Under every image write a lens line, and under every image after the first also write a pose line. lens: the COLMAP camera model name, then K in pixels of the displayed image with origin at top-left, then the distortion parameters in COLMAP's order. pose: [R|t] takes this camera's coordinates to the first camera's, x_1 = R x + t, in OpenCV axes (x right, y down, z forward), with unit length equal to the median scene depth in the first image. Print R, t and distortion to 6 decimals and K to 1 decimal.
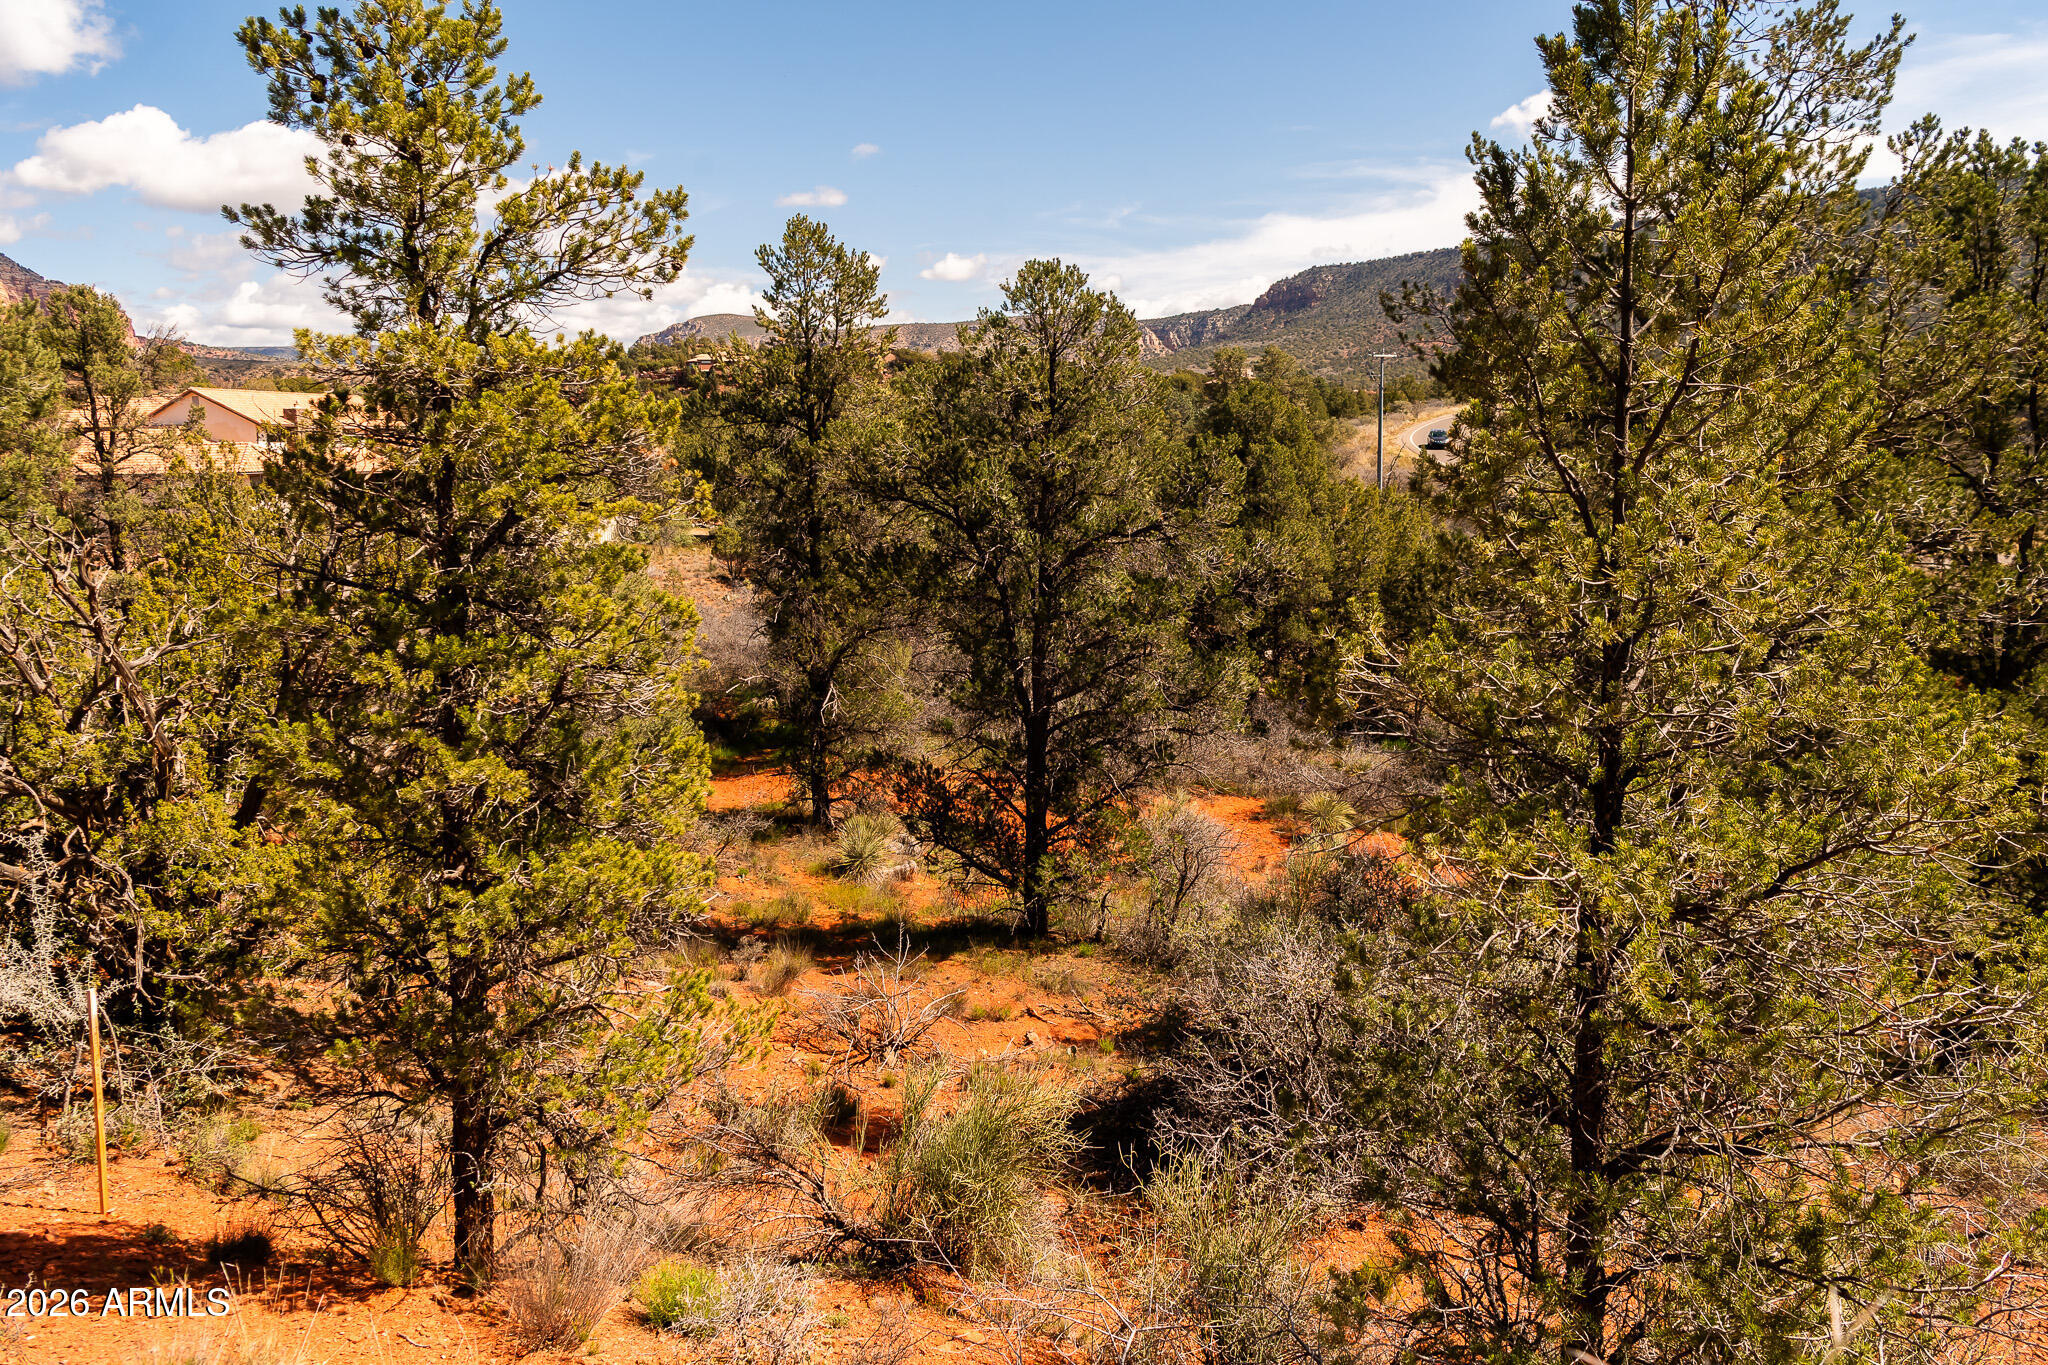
lens RADIAL K [[1376.5, 0, 1024.7], [0, 1376.5, 663.1], [0, 0, 1]] dist [0.004166, -0.000280]
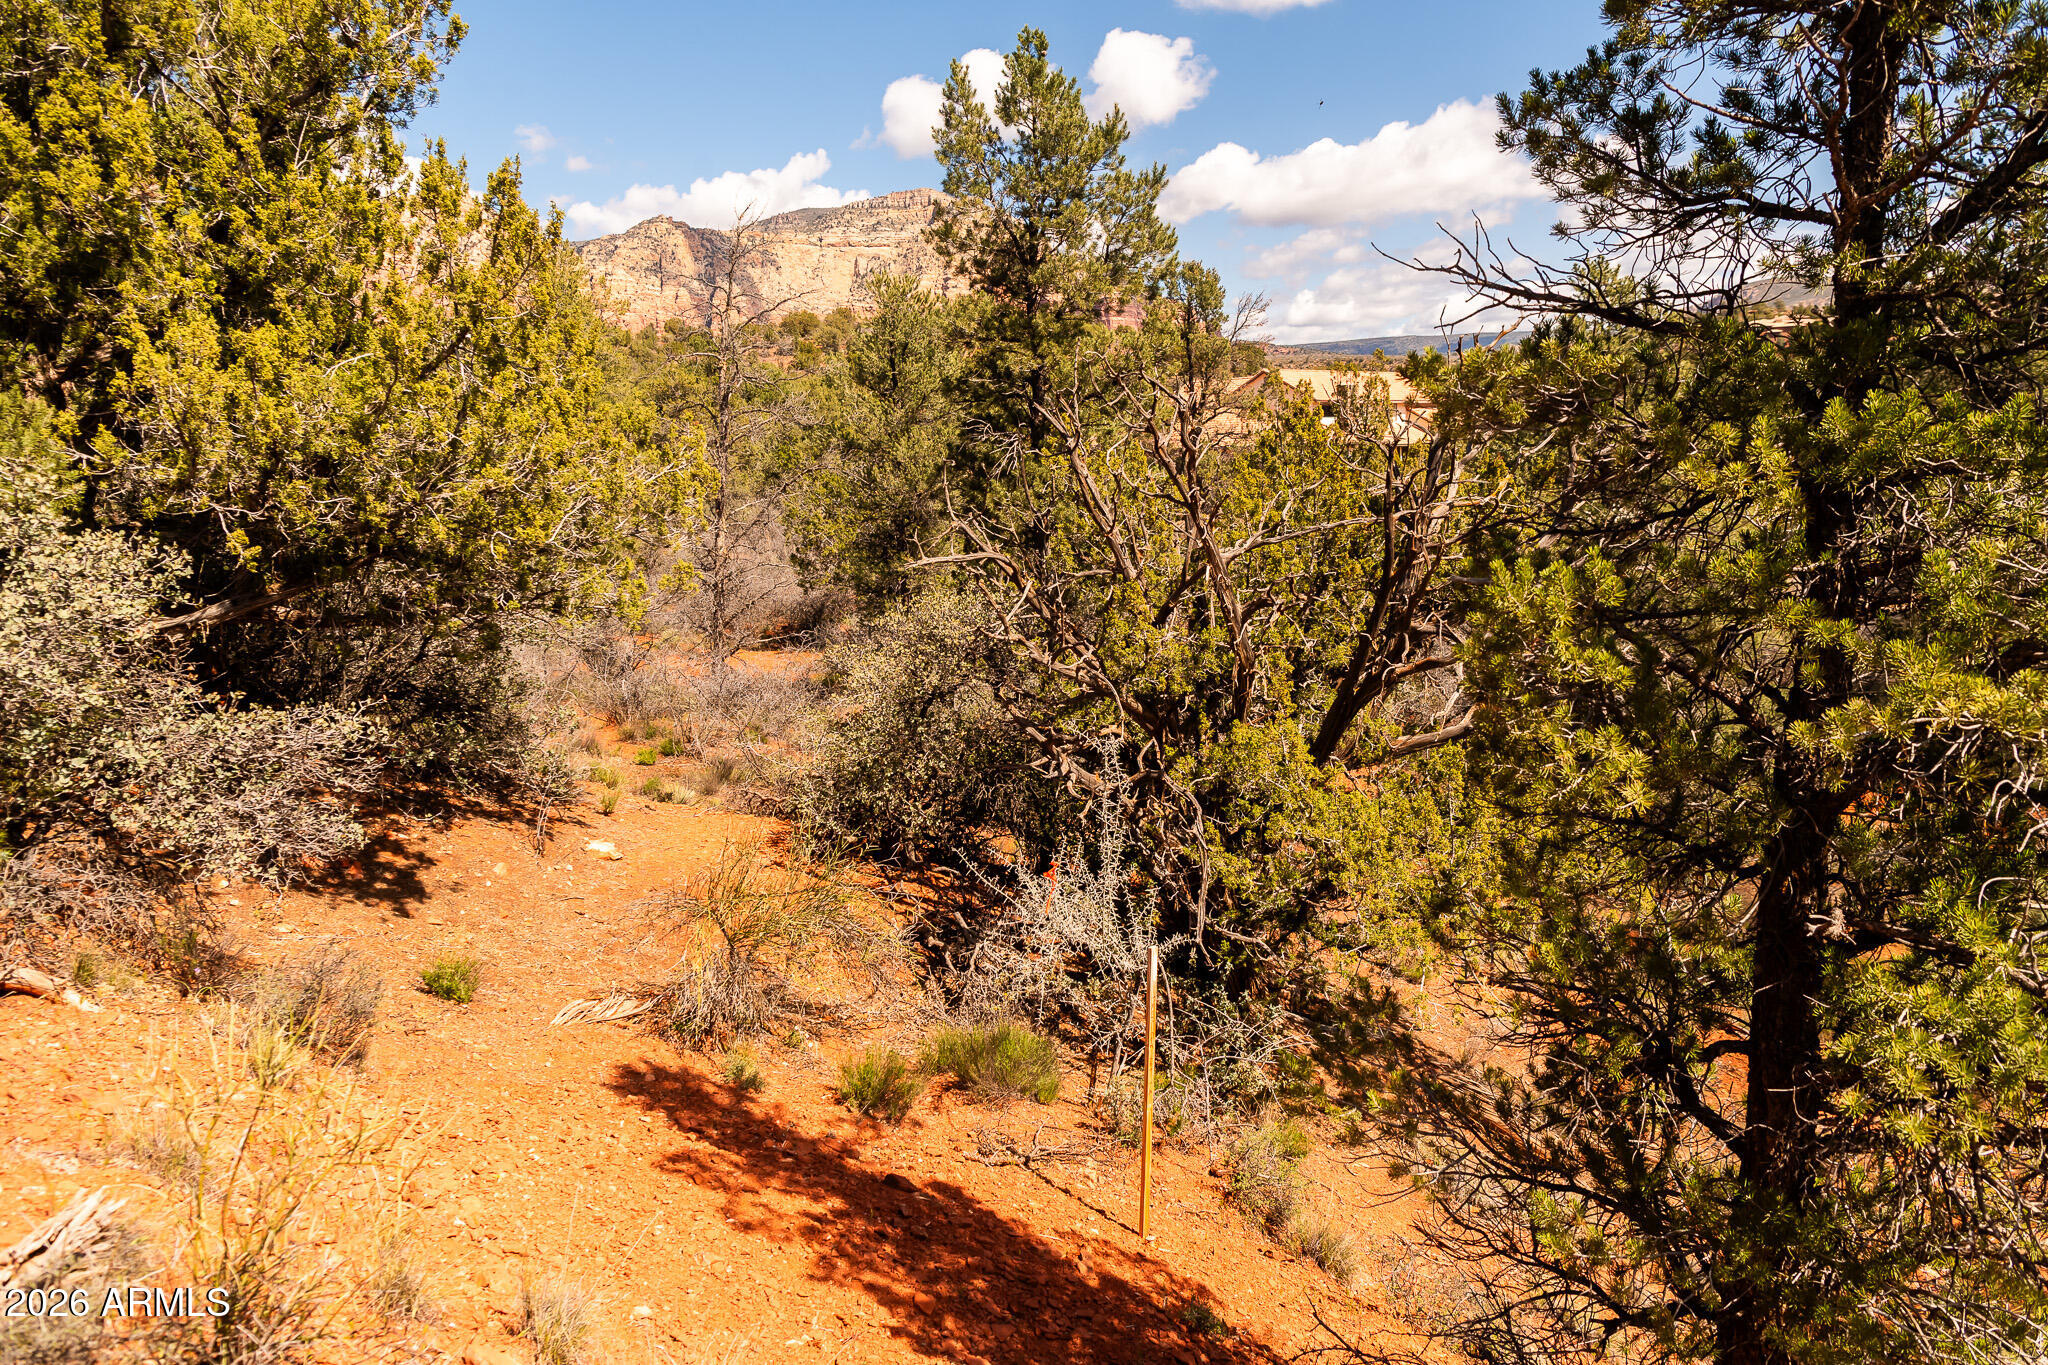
lens RADIAL K [[1413.7, 0, 1024.0], [0, 1413.7, 682.5], [0, 0, 1]] dist [0.000570, 0.000243]
pose [[0.764475, 0.098819, -0.637034, -0.190041], [-0.079617, 0.995089, 0.058816, 0.038383], [0.639718, 0.005755, 0.768588, 0.270404]]
